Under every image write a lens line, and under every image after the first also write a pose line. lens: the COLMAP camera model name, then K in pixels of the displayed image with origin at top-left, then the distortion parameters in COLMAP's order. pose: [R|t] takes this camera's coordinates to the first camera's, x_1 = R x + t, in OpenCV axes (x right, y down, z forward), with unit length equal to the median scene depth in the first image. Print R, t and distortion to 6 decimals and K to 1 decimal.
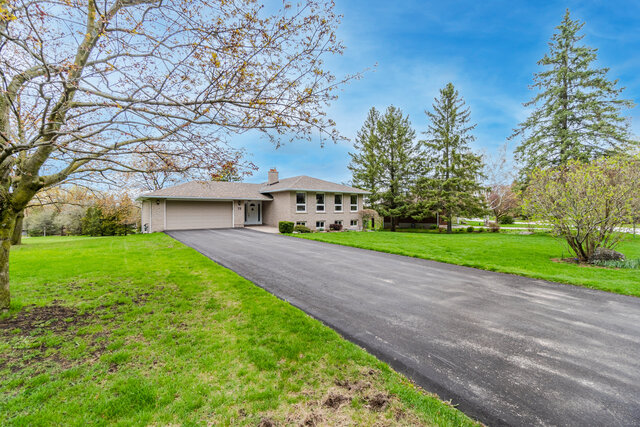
lens RADIAL K [[275.7, 0, 316.4], [0, 275.7, 210.4], [0, 0, 1]] dist [-0.002021, -0.000252]
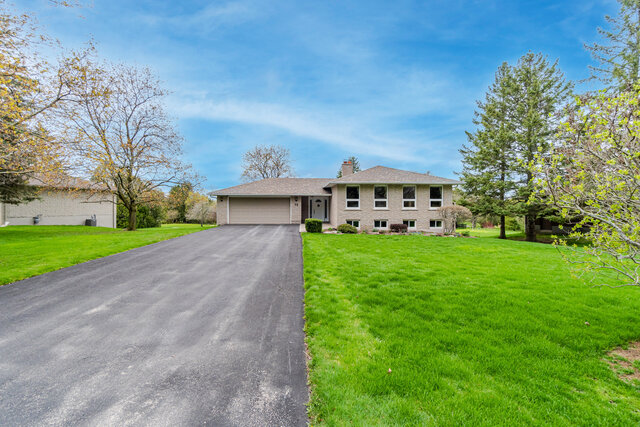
lens RADIAL K [[275.7, 0, 316.4], [0, 275.7, 210.4], [0, 0, 1]] dist [-0.002021, -0.000252]
pose [[0.841099, 0.009751, -0.540794, 0.288409], [-0.002248, 0.999892, 0.014533, -0.001087], [0.540877, -0.011008, 0.841030, 0.207308]]
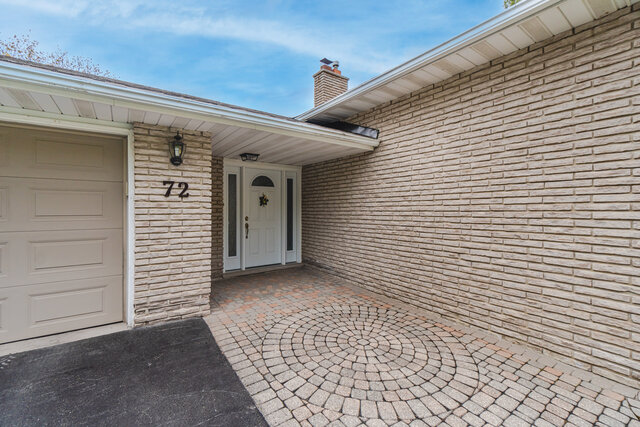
lens RADIAL K [[275.7, 0, 316.4], [0, 275.7, 210.4], [0, 0, 1]] dist [-0.002021, -0.000252]
pose [[0.999794, 0.003602, -0.019986, -0.191506], [-0.003453, 0.999966, 0.007483, 0.002618], [0.020012, -0.007412, 0.999772, 0.807673]]
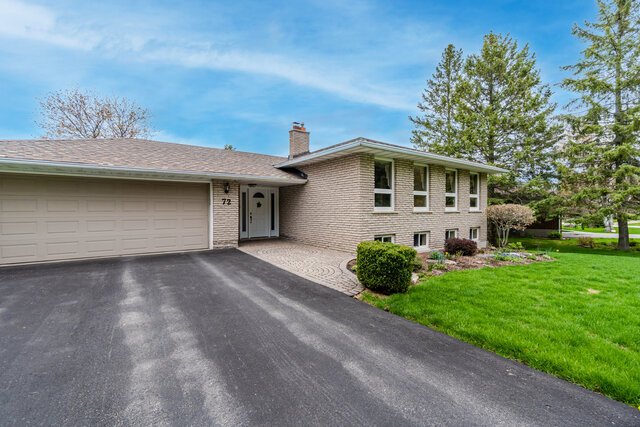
lens RADIAL K [[275.7, 0, 316.4], [0, 275.7, 210.4], [0, 0, 1]] dist [-0.002021, -0.000252]
pose [[0.999695, 0.000604, -0.024695, -0.129692], [-0.000524, 0.999995, 0.003264, 0.004348], [0.024697, -0.003250, 0.999690, 0.564722]]
